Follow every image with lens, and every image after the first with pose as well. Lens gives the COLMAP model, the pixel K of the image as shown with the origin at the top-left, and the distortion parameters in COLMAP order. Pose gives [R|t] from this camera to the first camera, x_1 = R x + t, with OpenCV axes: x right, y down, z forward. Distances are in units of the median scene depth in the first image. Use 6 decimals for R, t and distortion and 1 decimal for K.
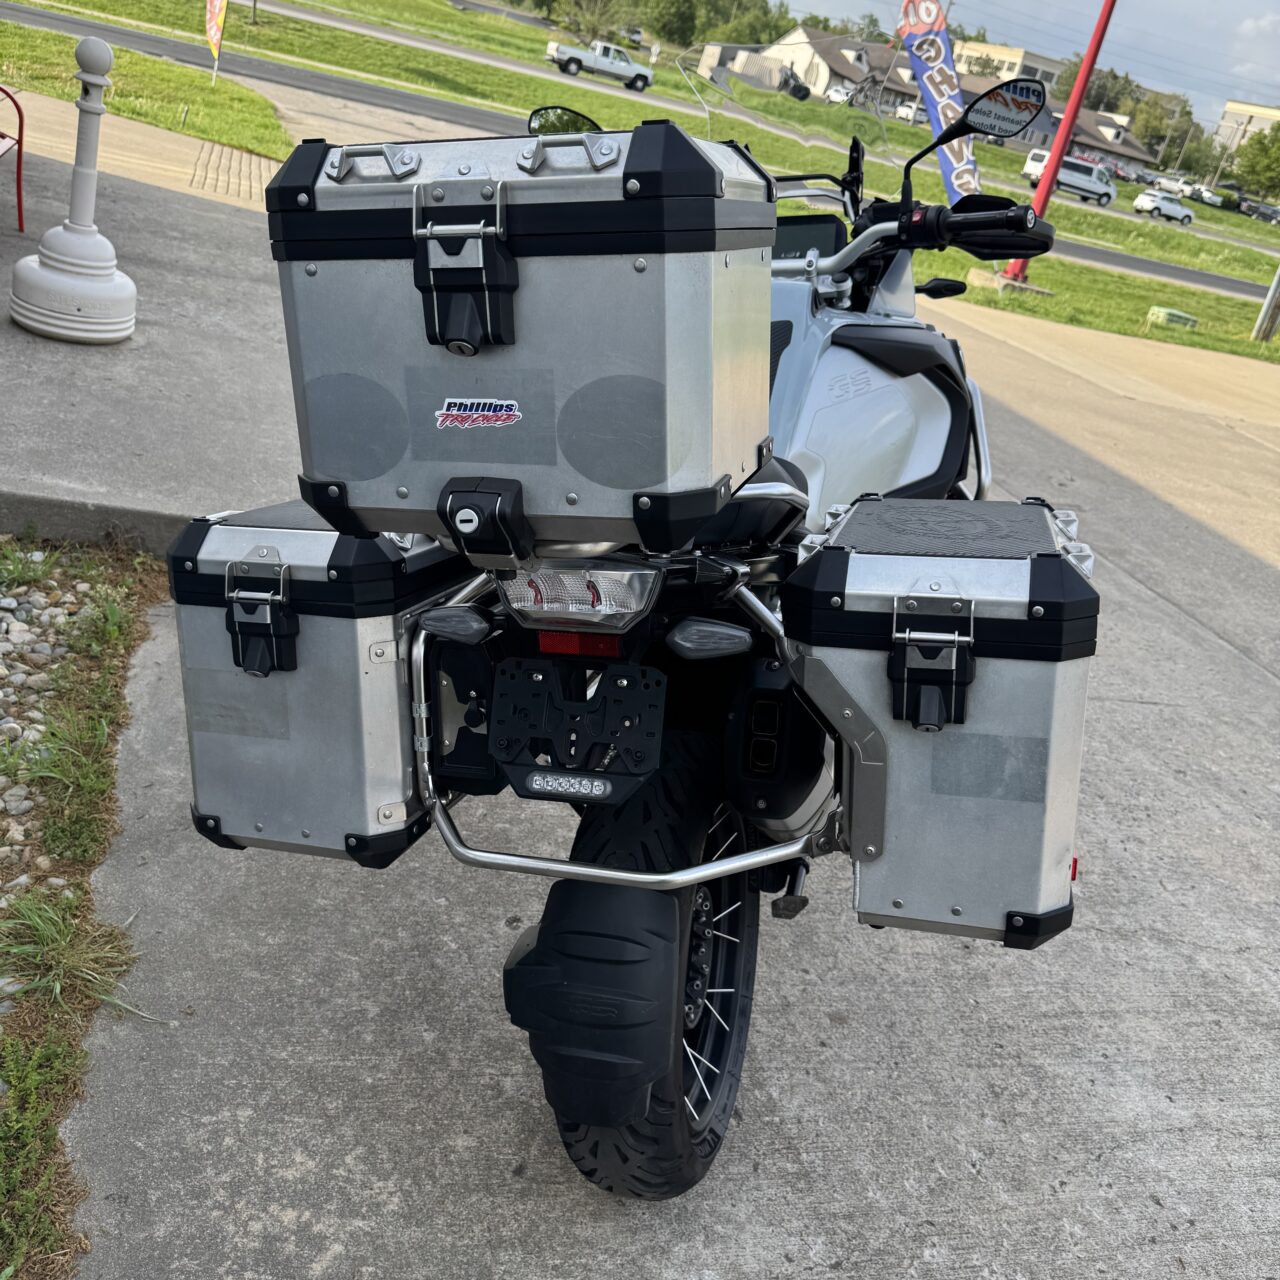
lens RADIAL K [[1280.8, 0, 641.5], [0, 1280.8, 642.7], [0, 0, 1]] dist [-0.002147, 0.000000]
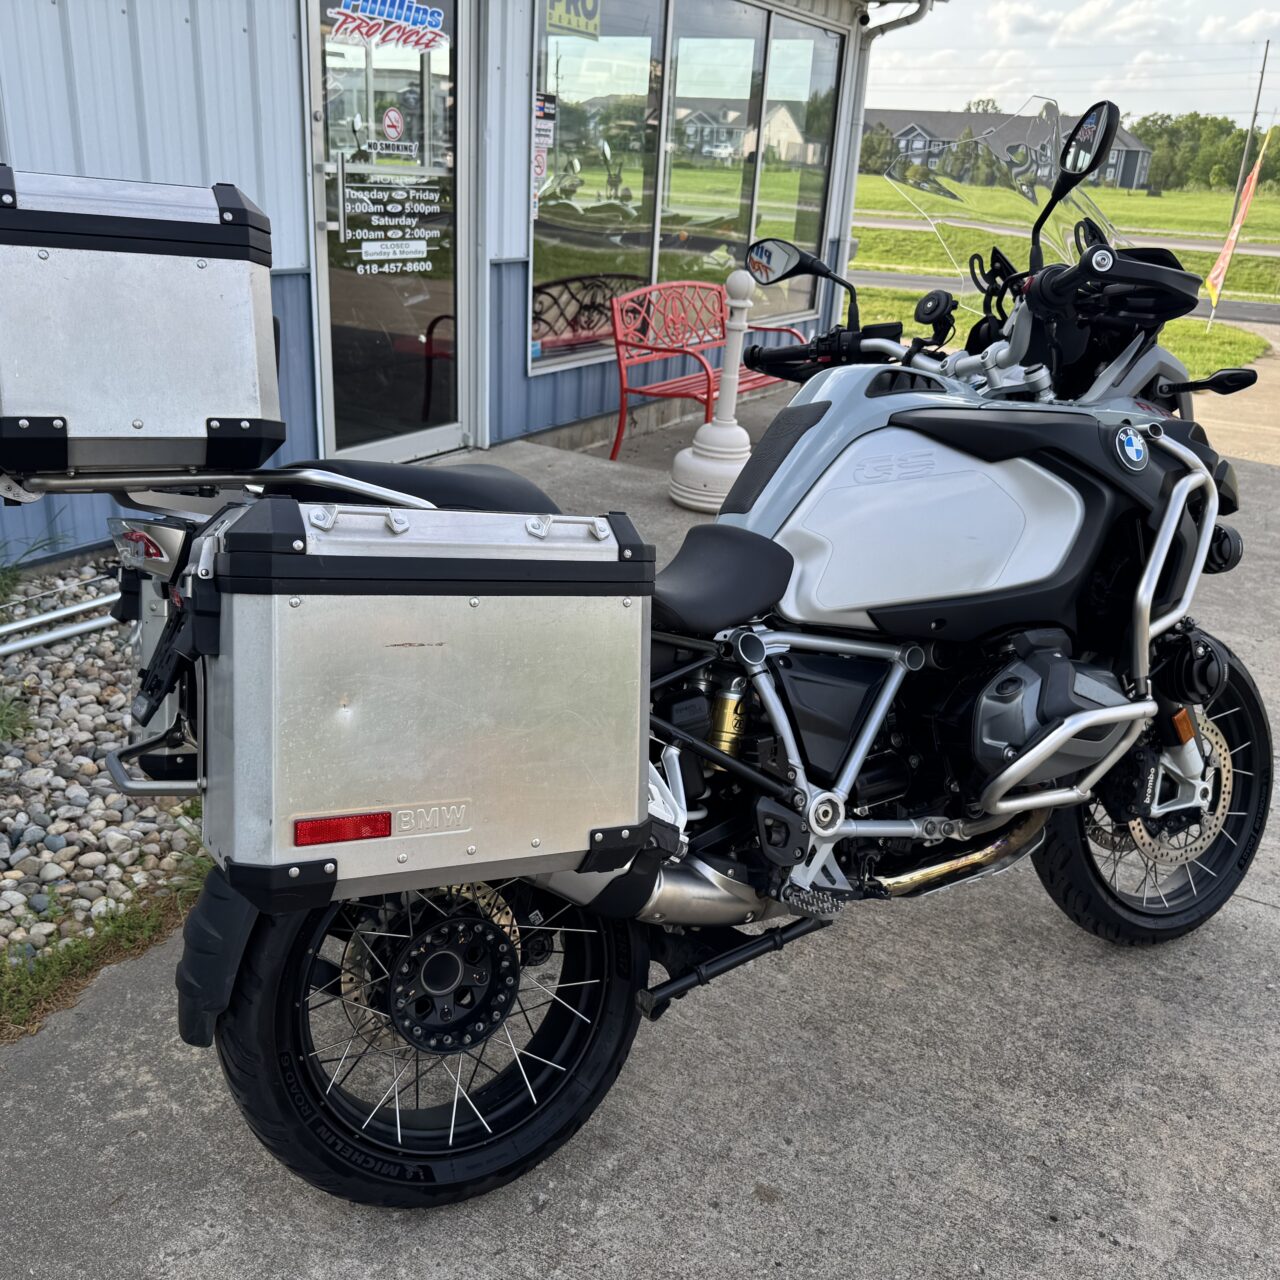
lens RADIAL K [[1280.8, 0, 642.4], [0, 1280.8, 641.3], [0, 0, 1]] dist [-0.002147, 0.000000]
pose [[0.668121, 0.053816, -0.742104, 0.442623], [-0.203295, 0.972633, -0.112495, 0.033077], [0.715741, 0.226027, 0.660777, 0.193196]]
